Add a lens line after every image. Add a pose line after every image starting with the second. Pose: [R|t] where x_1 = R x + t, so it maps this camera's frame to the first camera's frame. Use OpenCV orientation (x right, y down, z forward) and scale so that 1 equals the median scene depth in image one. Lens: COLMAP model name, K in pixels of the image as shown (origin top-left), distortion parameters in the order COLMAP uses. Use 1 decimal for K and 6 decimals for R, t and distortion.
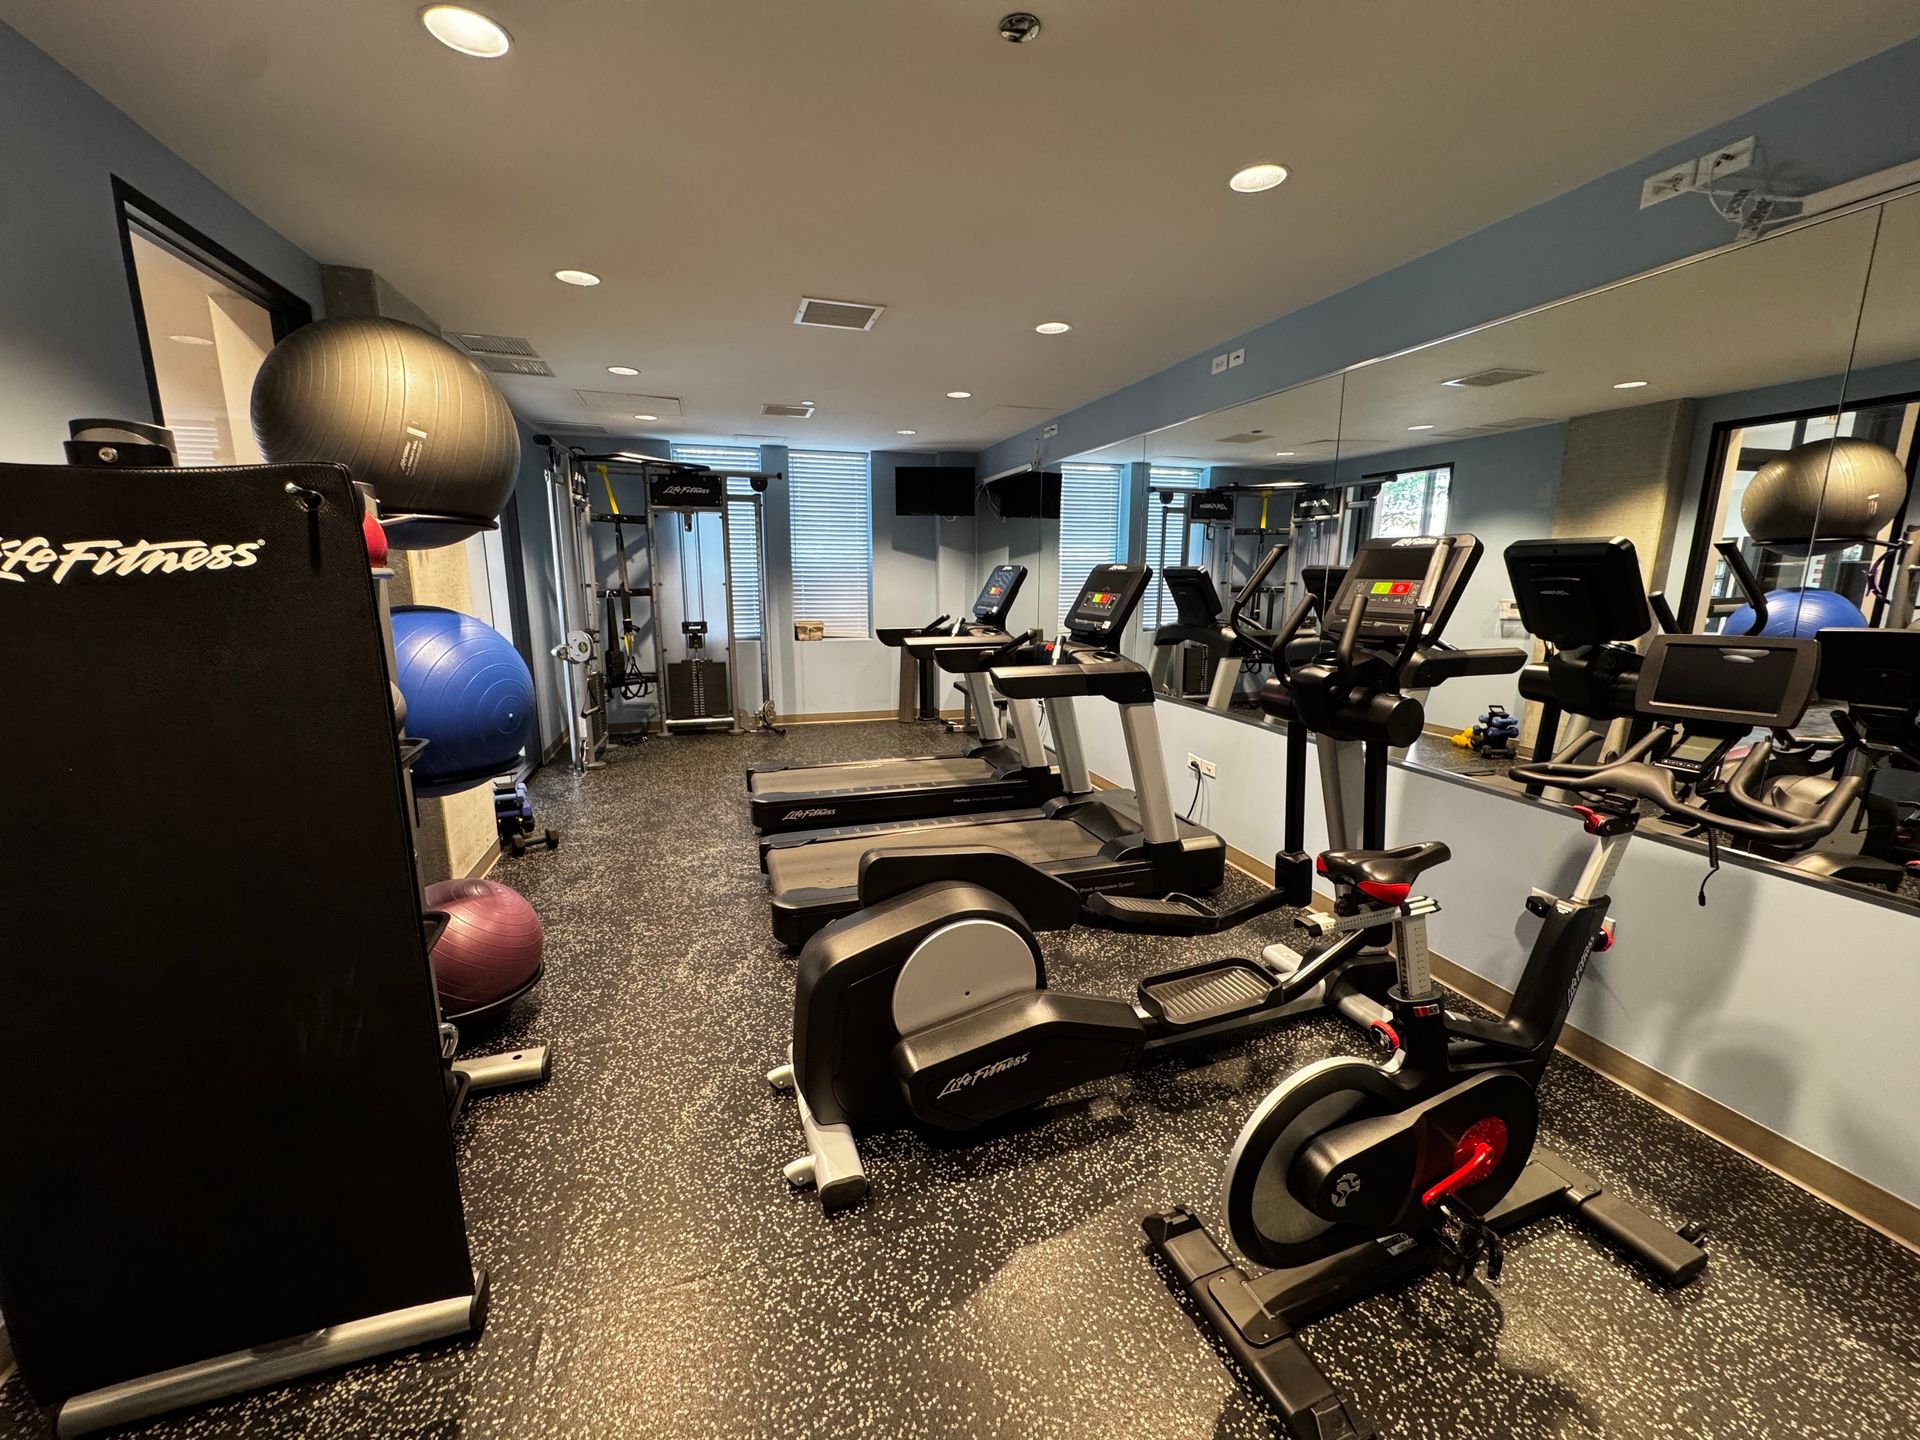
lens RADIAL K [[762.3, 0, 954.3], [0, 762.3, 733.7], [0, 0, 1]] dist [0.000510, 0.000007]
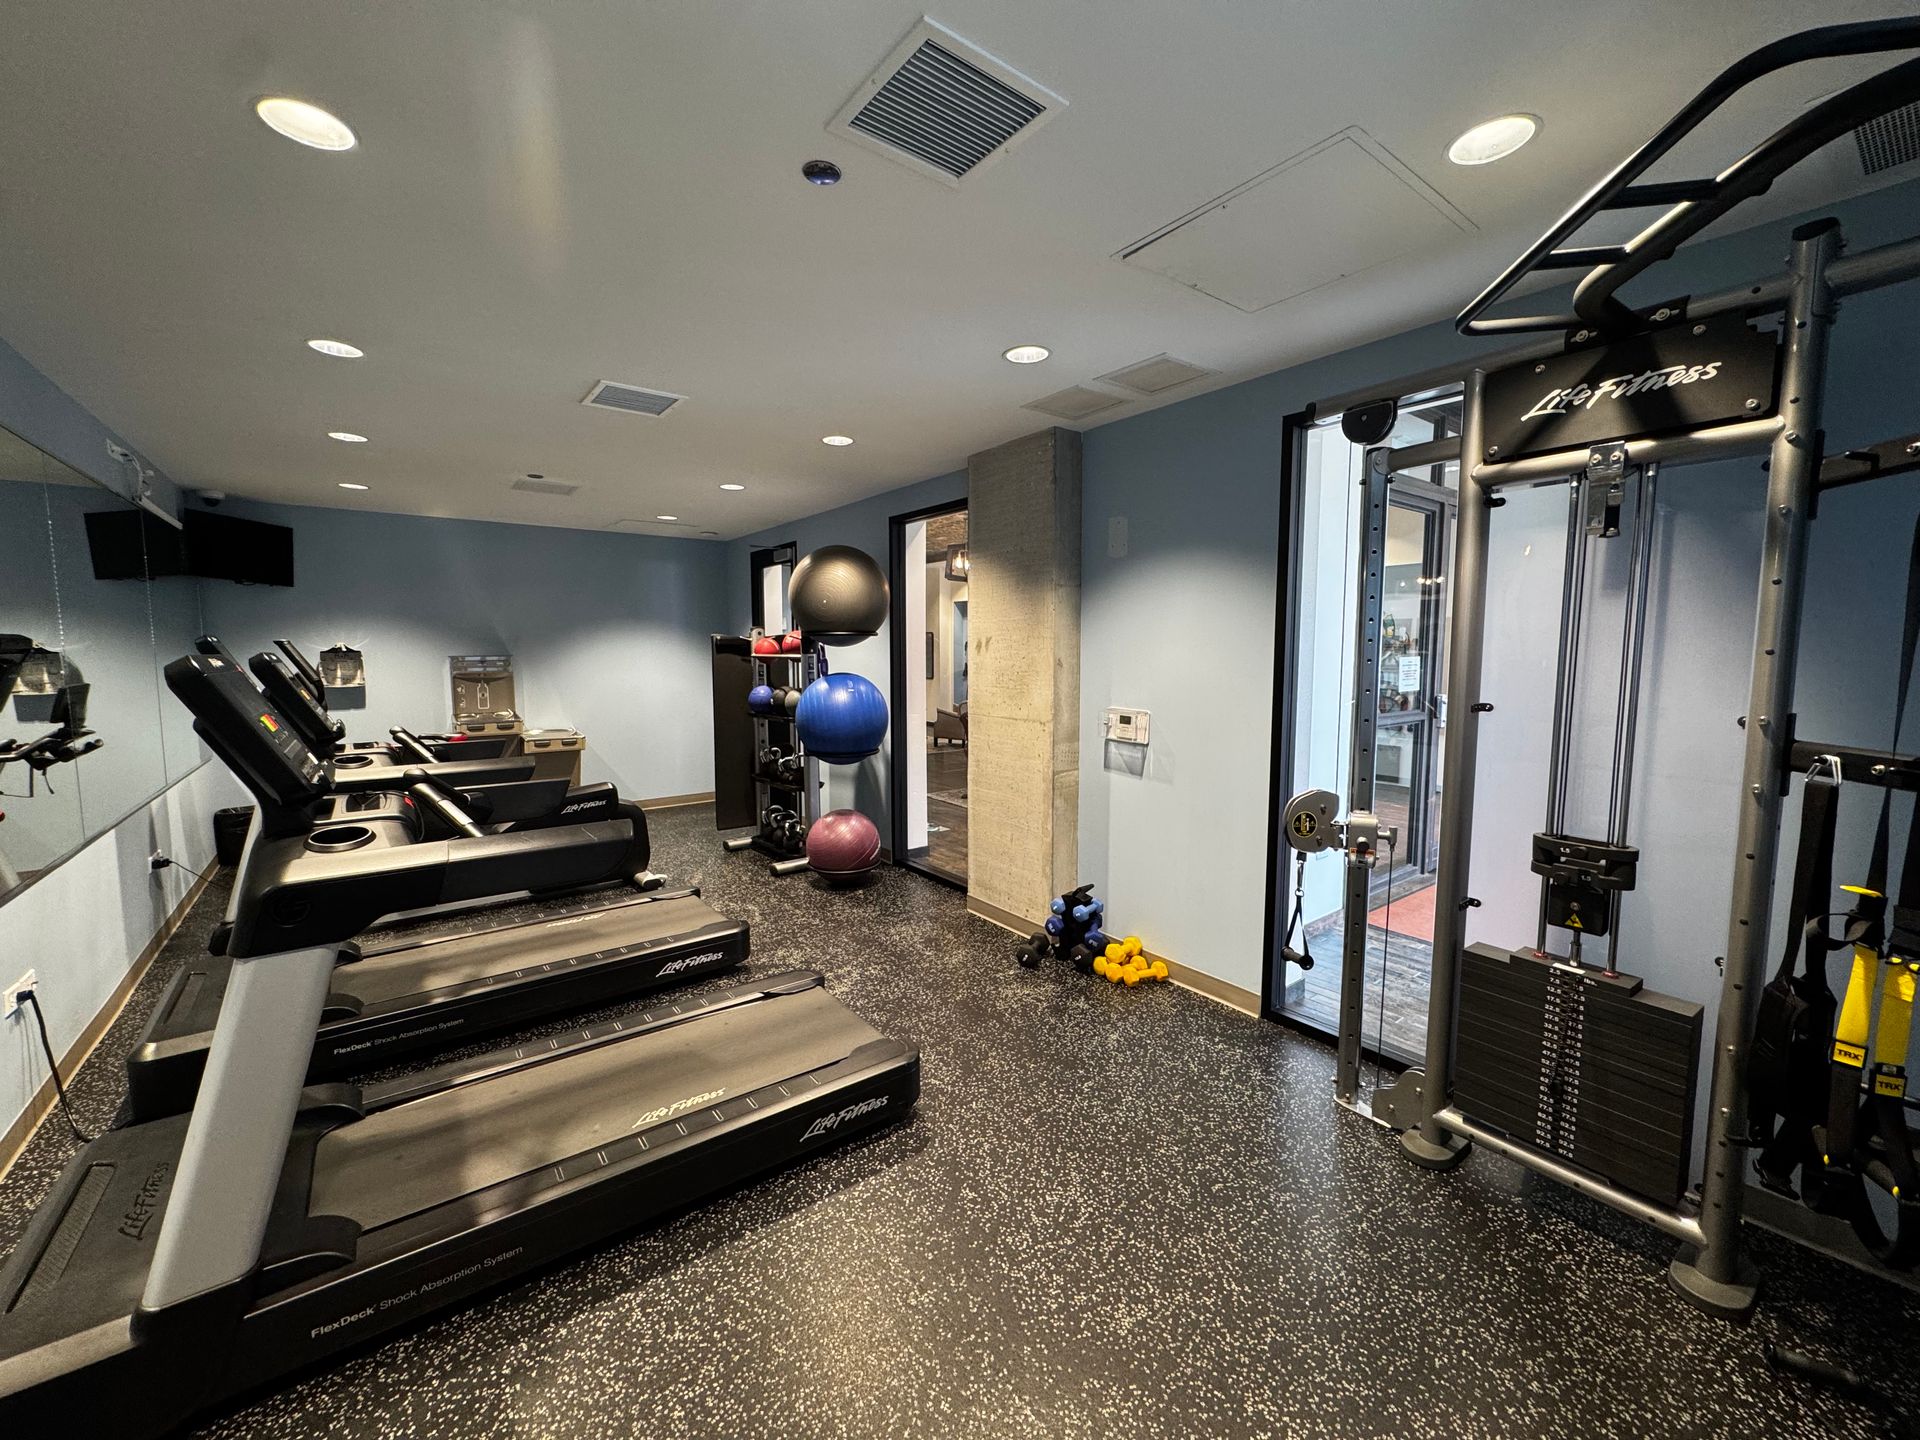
lens RADIAL K [[762.3, 0, 975.6], [0, 762.3, 715.9], [0, 0, 1]] dist [0.000510, 0.000007]
pose [[-0.937489, 0.029334, -0.346777, -0.206854], [-0.065690, 0.963614, 0.259101, -0.434698], [0.341759, 0.265684, -0.901450, 2.067131]]
